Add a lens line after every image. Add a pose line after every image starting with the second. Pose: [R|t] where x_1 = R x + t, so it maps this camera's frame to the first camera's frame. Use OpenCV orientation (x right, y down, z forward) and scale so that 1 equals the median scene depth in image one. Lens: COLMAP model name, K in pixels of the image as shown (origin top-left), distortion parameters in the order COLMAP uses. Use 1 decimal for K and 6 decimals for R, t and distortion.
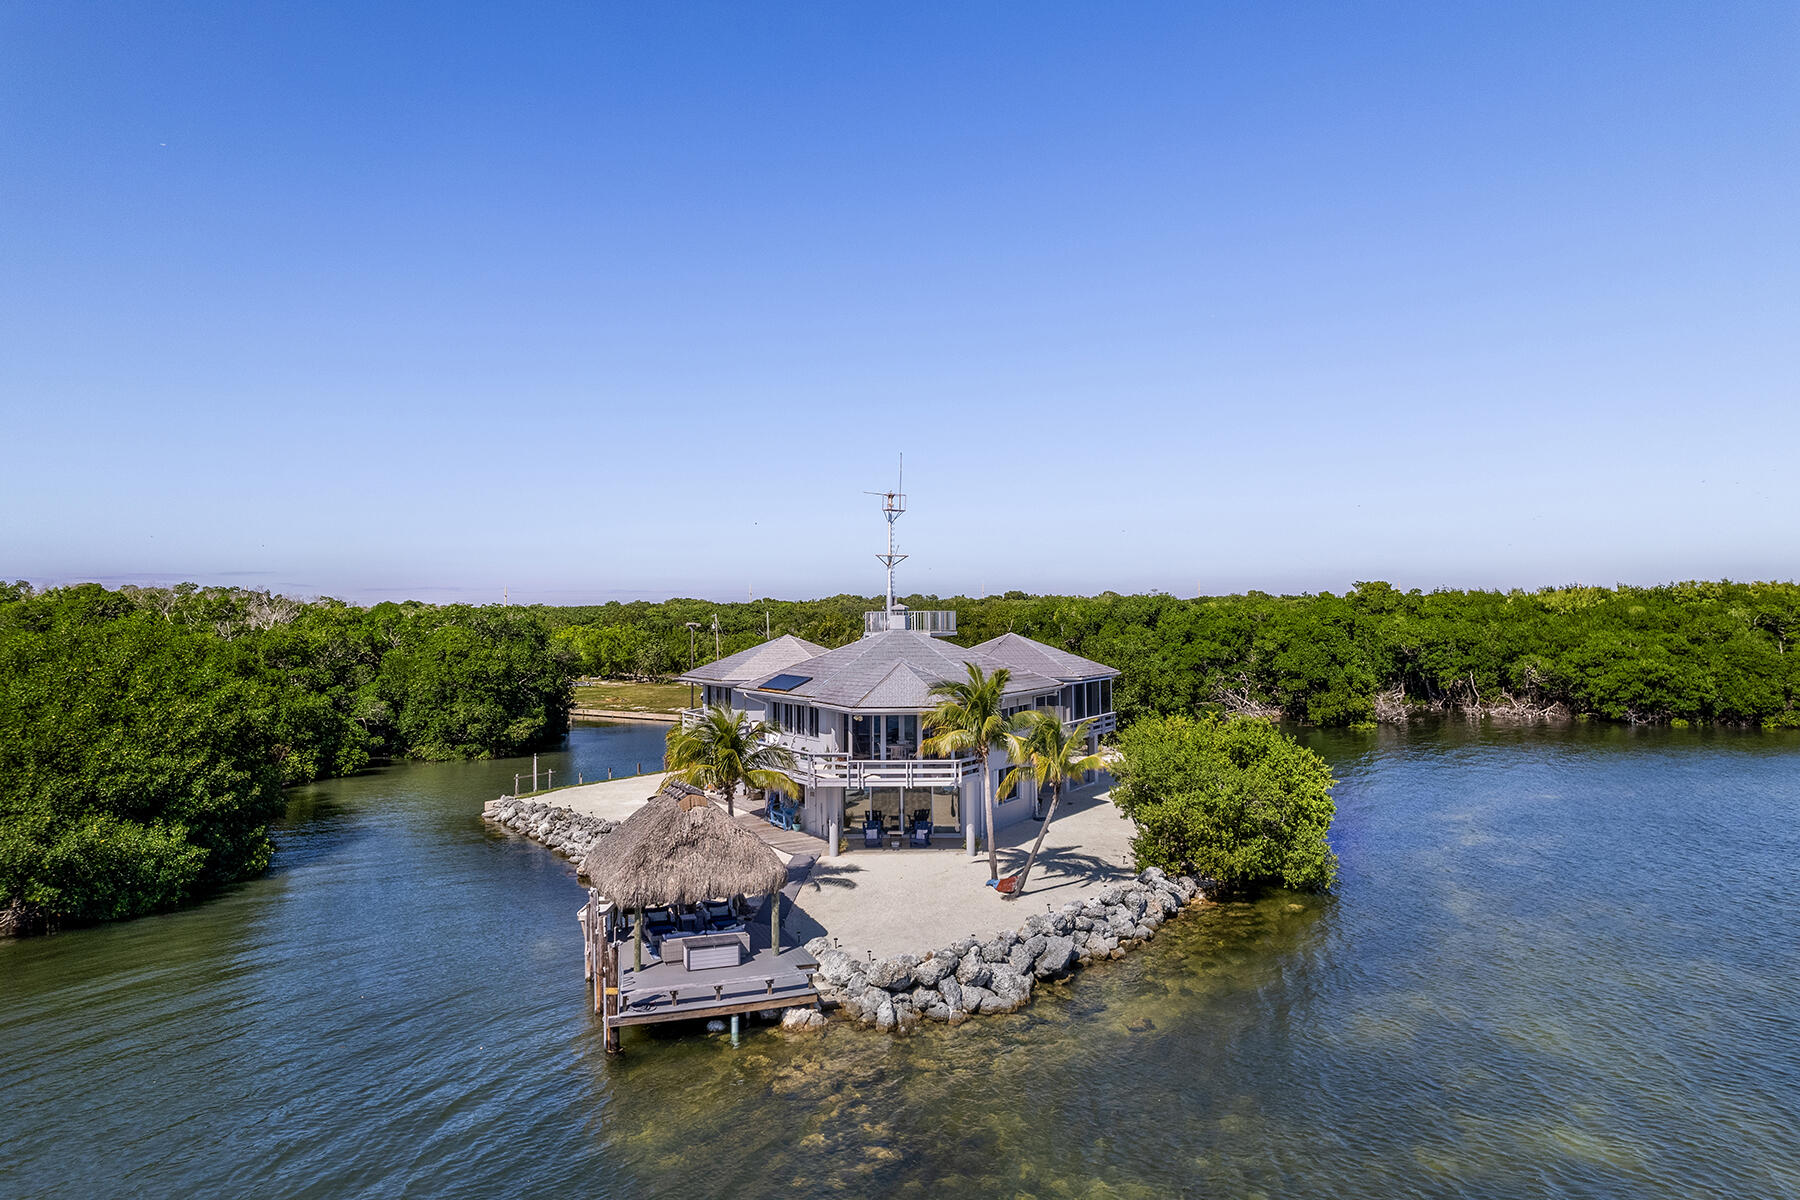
lens RADIAL K [[1148.5, 0, 909.4], [0, 1148.5, 591.7], [0, 0, 1]] dist [-0.045635, 0.001316]
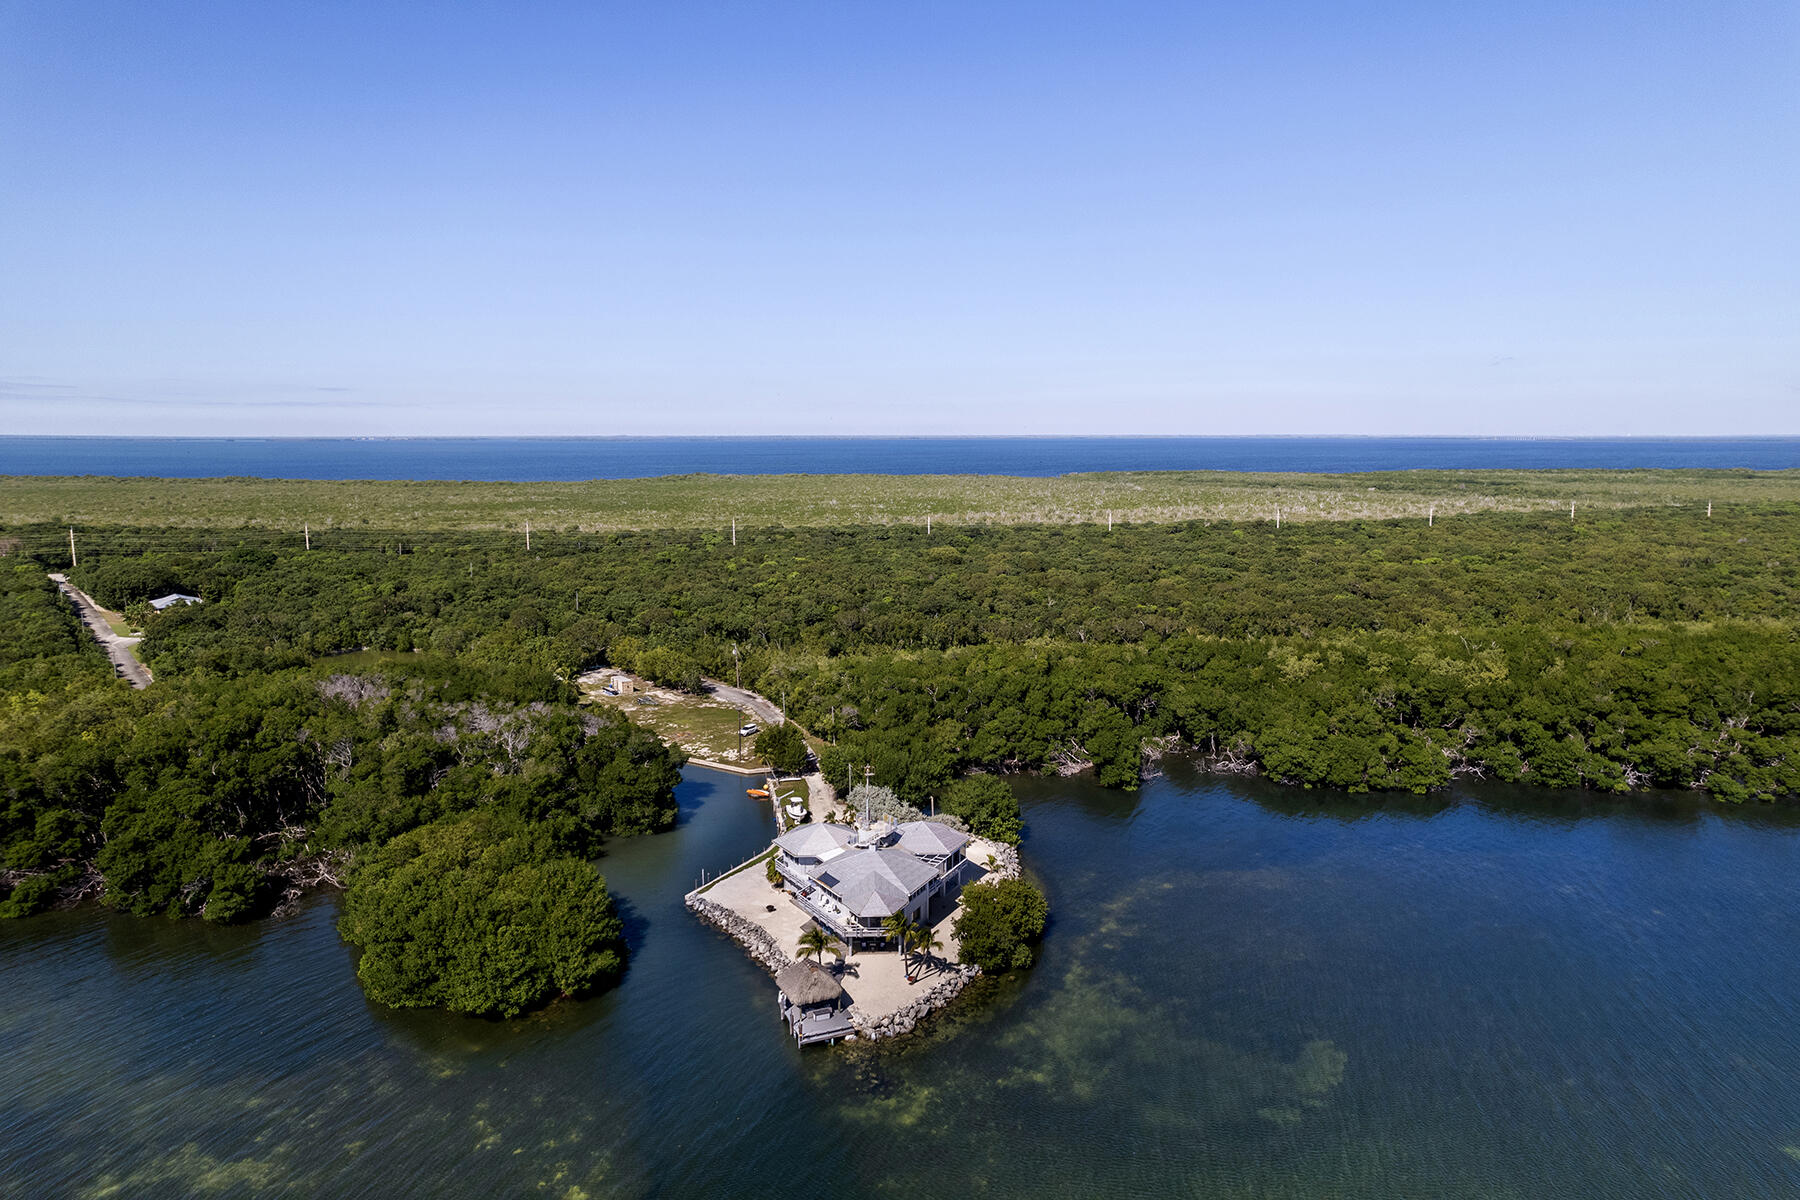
lens RADIAL K [[1147.5, 0, 907.9], [0, 1147.5, 612.1], [0, 0, 1]] dist [-0.068965, 0.061195]
pose [[0.999208, 0.000517, 0.039795, -0.045038], [-0.007929, 0.982457, 0.186318, -1.308816], [-0.039001, -0.186486, 0.981683, -1.851199]]
